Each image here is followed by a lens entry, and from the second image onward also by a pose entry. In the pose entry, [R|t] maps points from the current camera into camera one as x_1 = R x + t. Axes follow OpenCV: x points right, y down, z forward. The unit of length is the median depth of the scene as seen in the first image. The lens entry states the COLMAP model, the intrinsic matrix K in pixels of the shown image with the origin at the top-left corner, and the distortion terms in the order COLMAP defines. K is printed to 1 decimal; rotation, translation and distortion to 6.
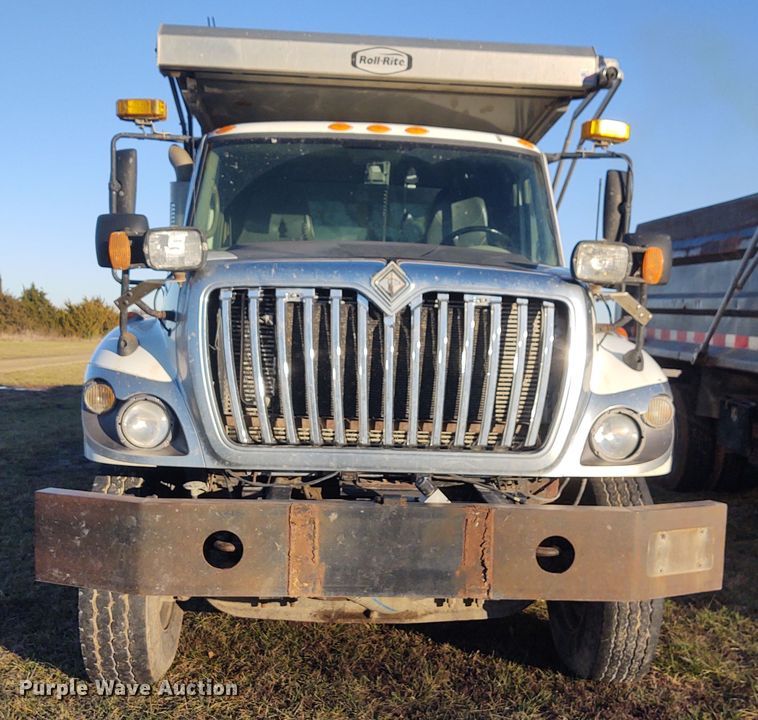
lens RADIAL K [[921.3, 0, 381.3], [0, 921.3, 389.9], [0, 0, 1]] dist [0.108980, -0.321937]
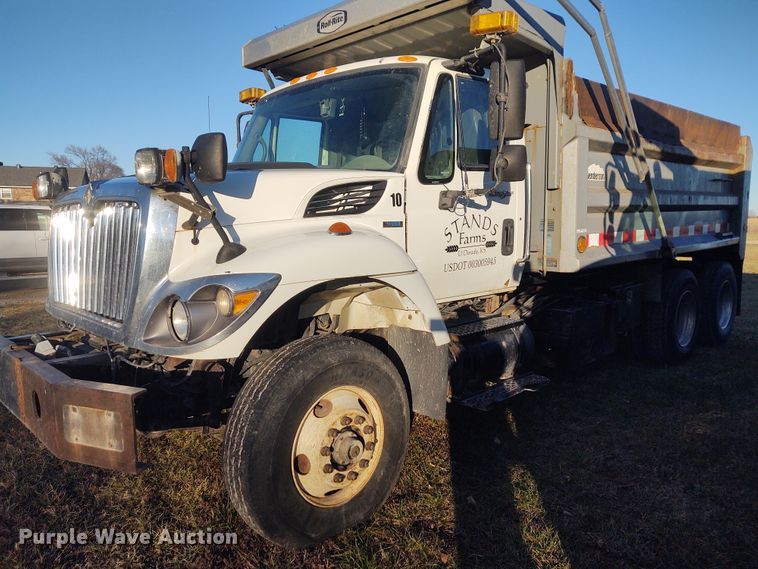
lens RADIAL K [[563.7, 0, 379.0], [0, 563.7, 284.5], [0, 0, 1]] dist [0.061953, -0.104564]
pose [[0.655889, 0.054053, -0.752919, 0.684507], [-0.029176, 0.998503, 0.046267, -0.023747], [0.754293, -0.008379, 0.656485, 0.535012]]
